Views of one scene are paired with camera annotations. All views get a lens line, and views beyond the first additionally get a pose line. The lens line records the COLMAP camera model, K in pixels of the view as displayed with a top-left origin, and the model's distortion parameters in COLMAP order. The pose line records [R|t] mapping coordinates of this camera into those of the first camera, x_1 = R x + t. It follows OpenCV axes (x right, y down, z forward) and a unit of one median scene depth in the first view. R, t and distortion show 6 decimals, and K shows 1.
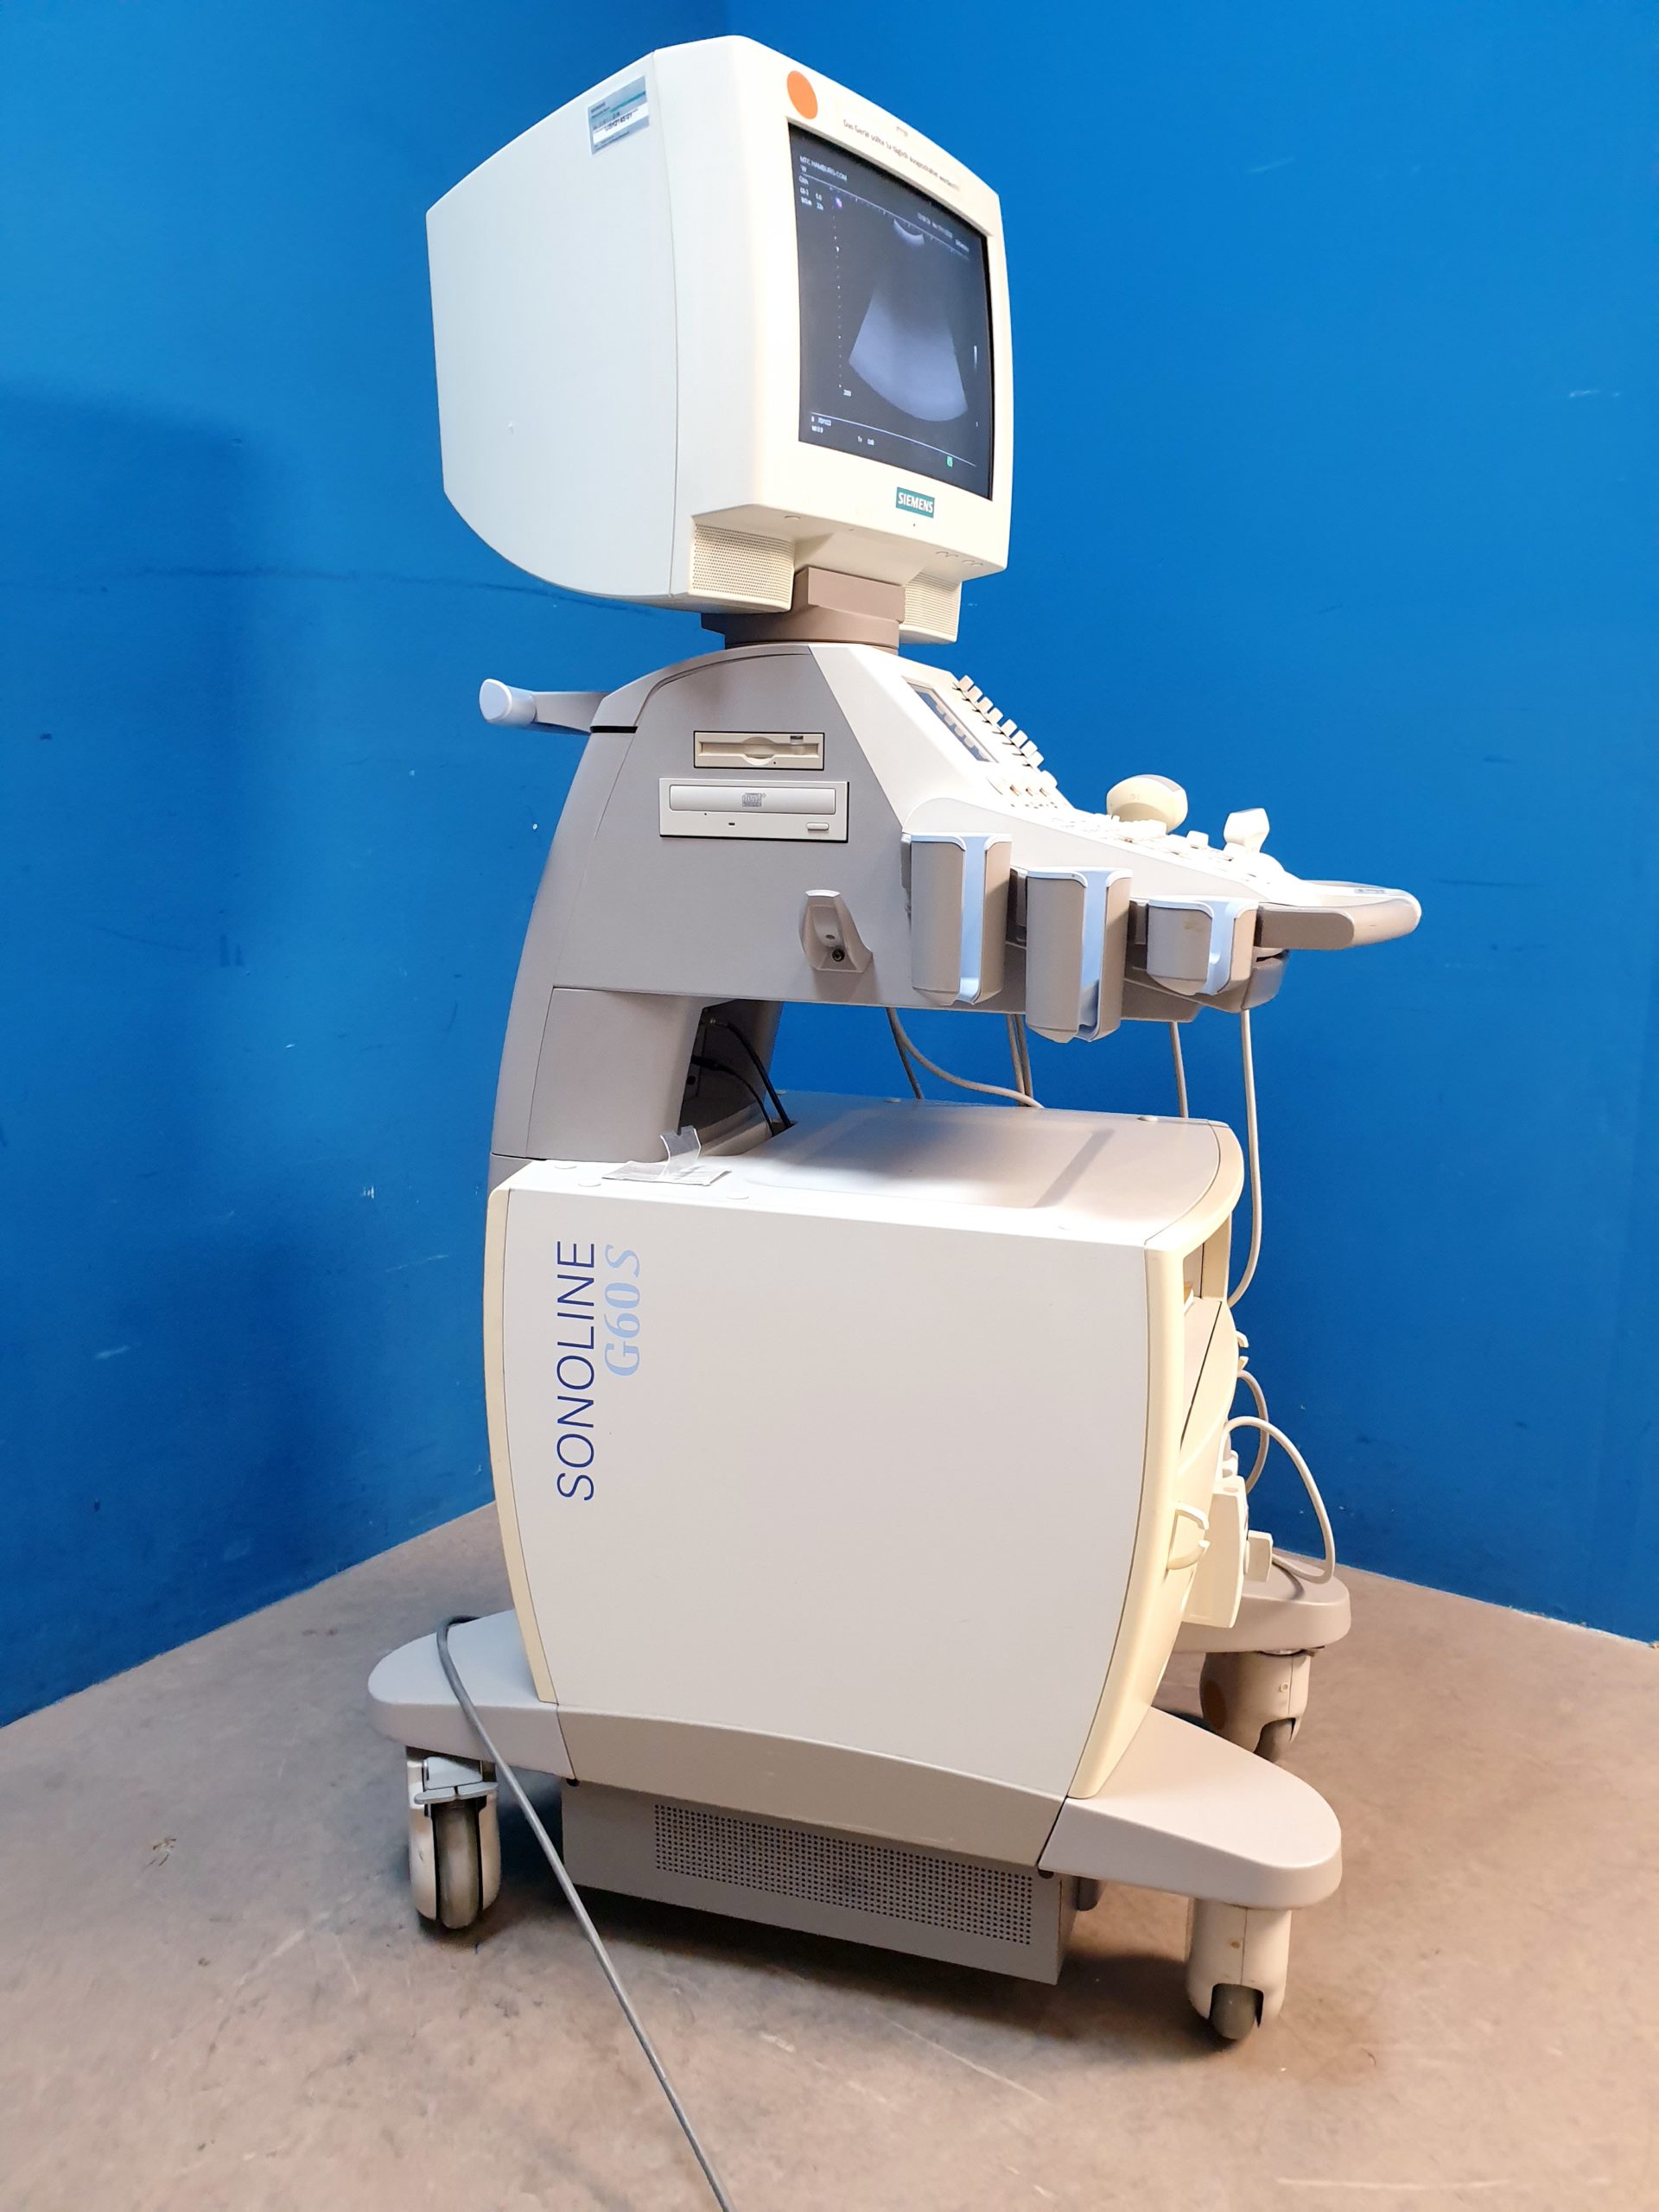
lens RADIAL K [[1750.3, 0, 841.0], [0, 1750.3, 1113.5], [0, 0, 1]] dist [0.027339, -0.029349]
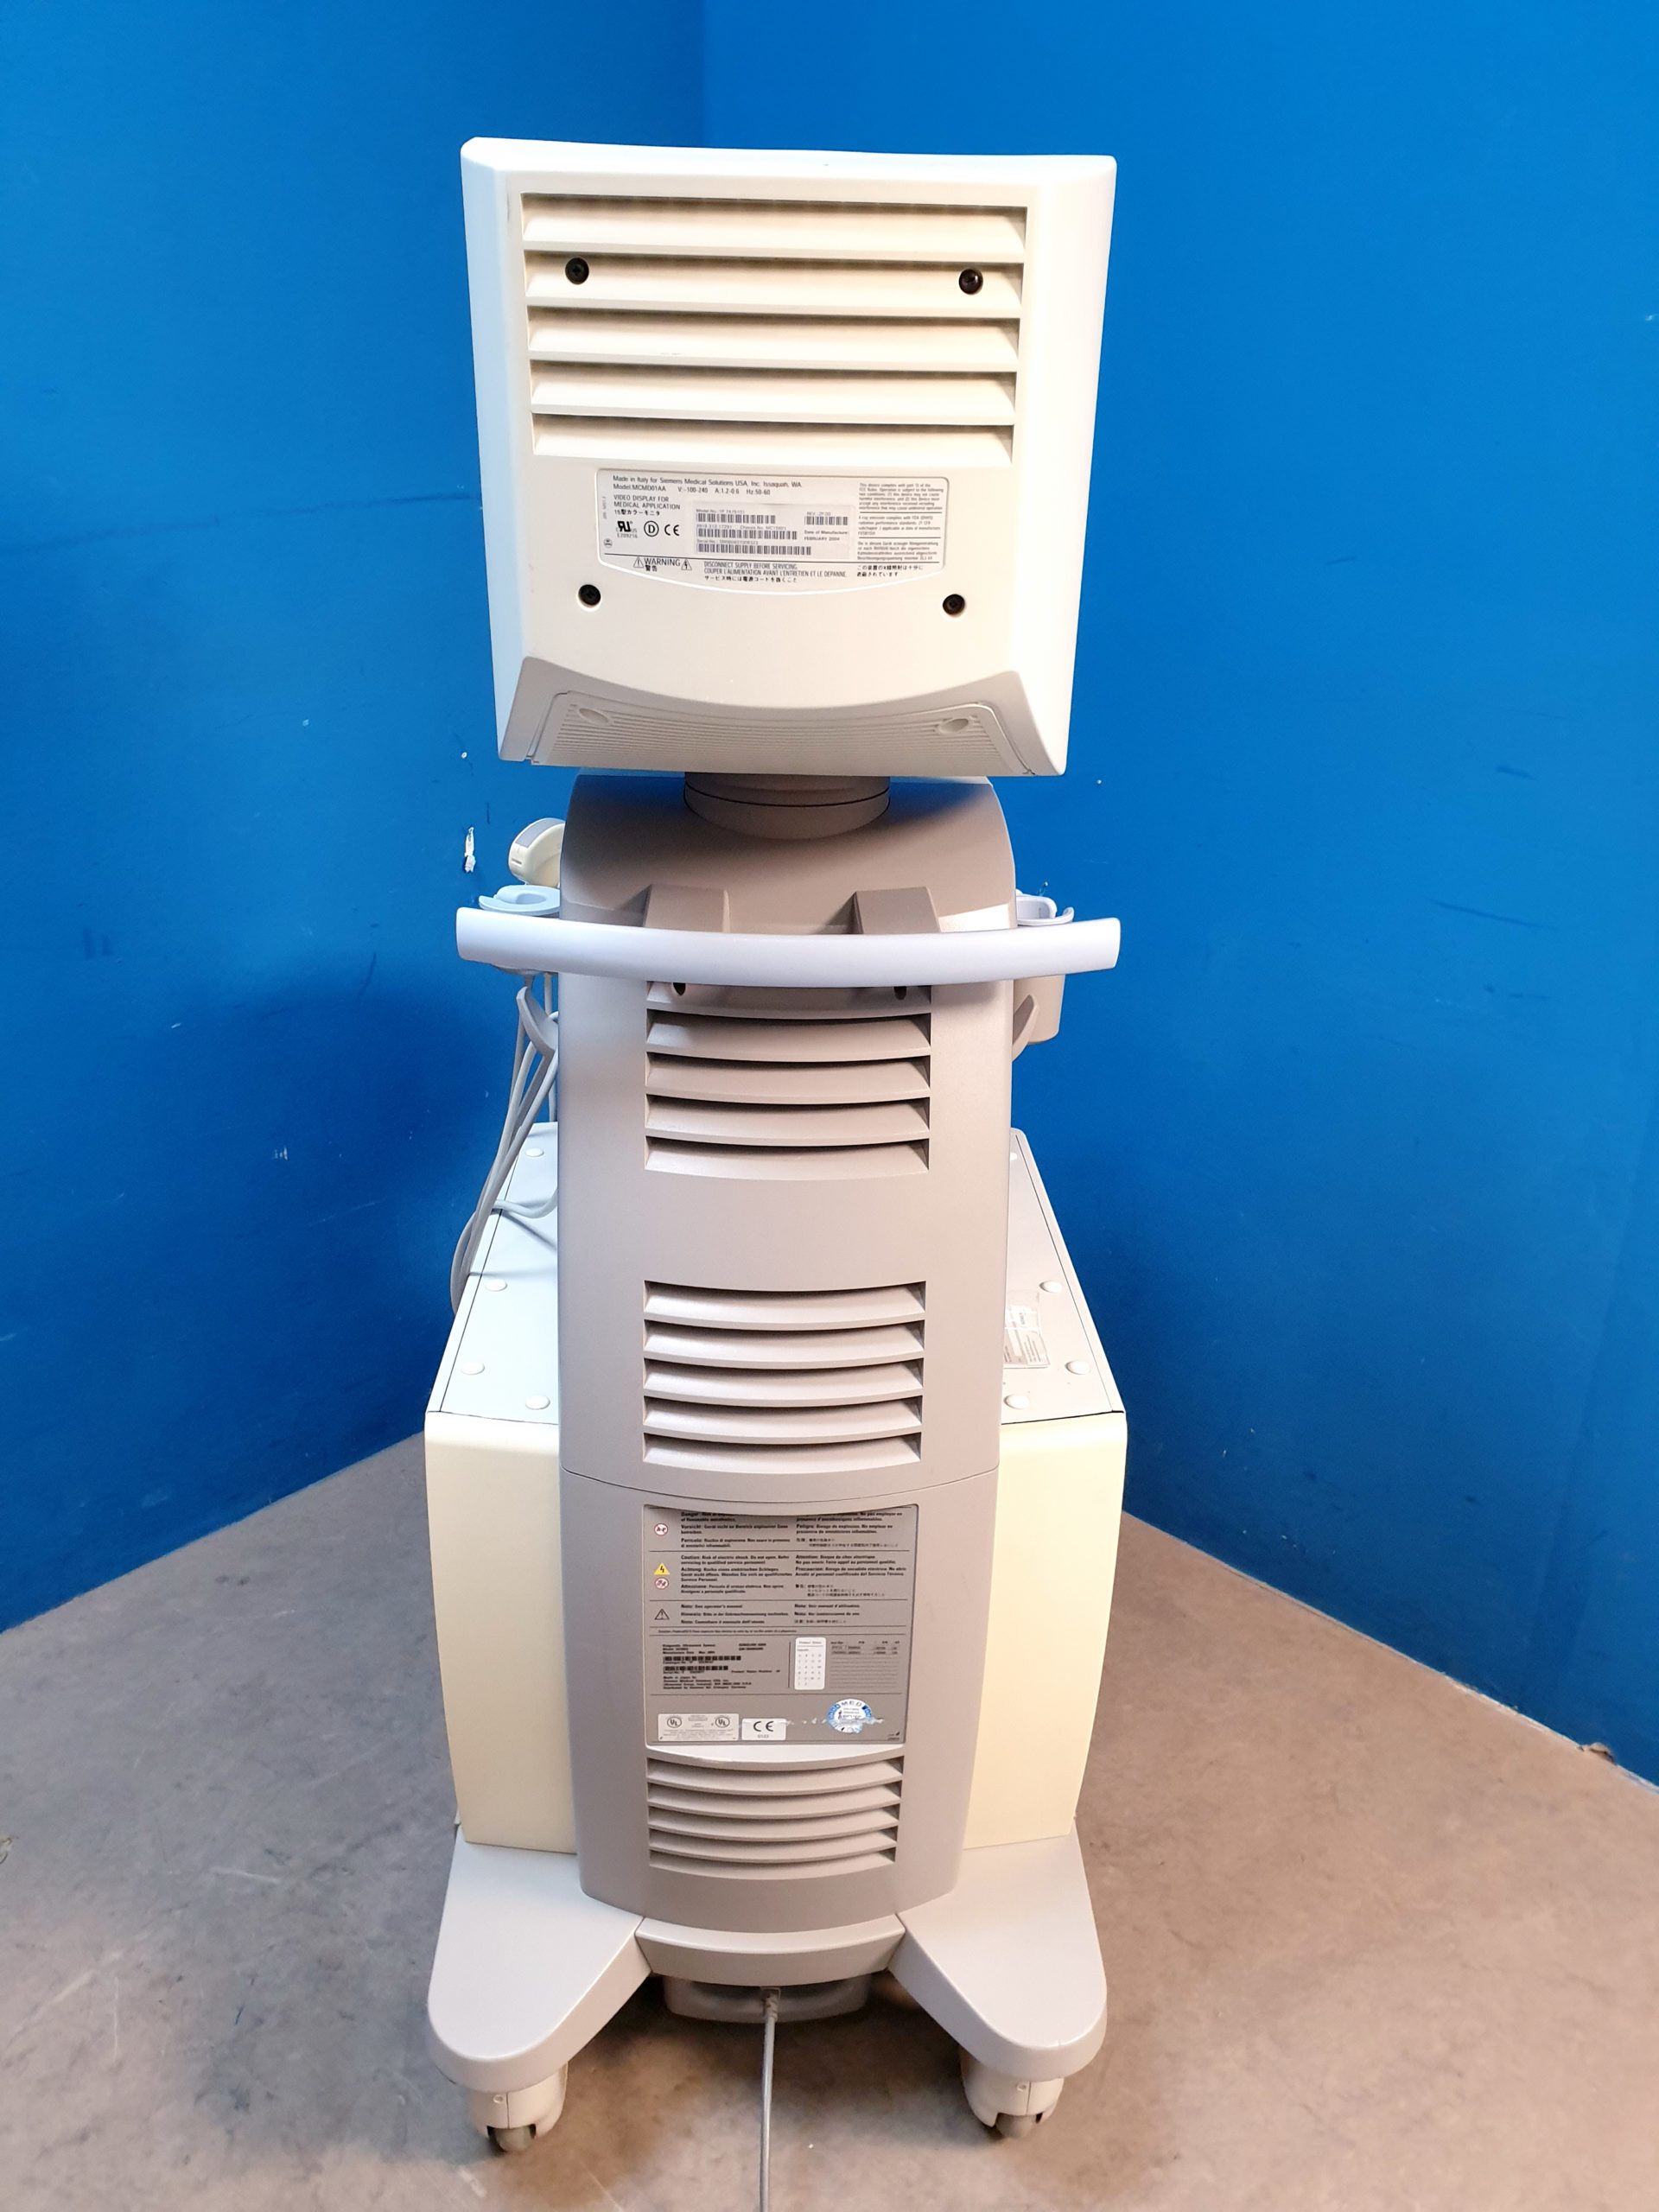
lens RADIAL K [[1750.3, 0, 831.8], [0, 1750.3, 1103.8], [0, 0, 1]] dist [0.027339, -0.029349]
pose [[0.985790, 0.069060, -0.153131, 0.245673], [-0.035441, 0.976568, 0.212269, -0.271758], [0.164202, -0.203826, 0.965139, 0.143547]]
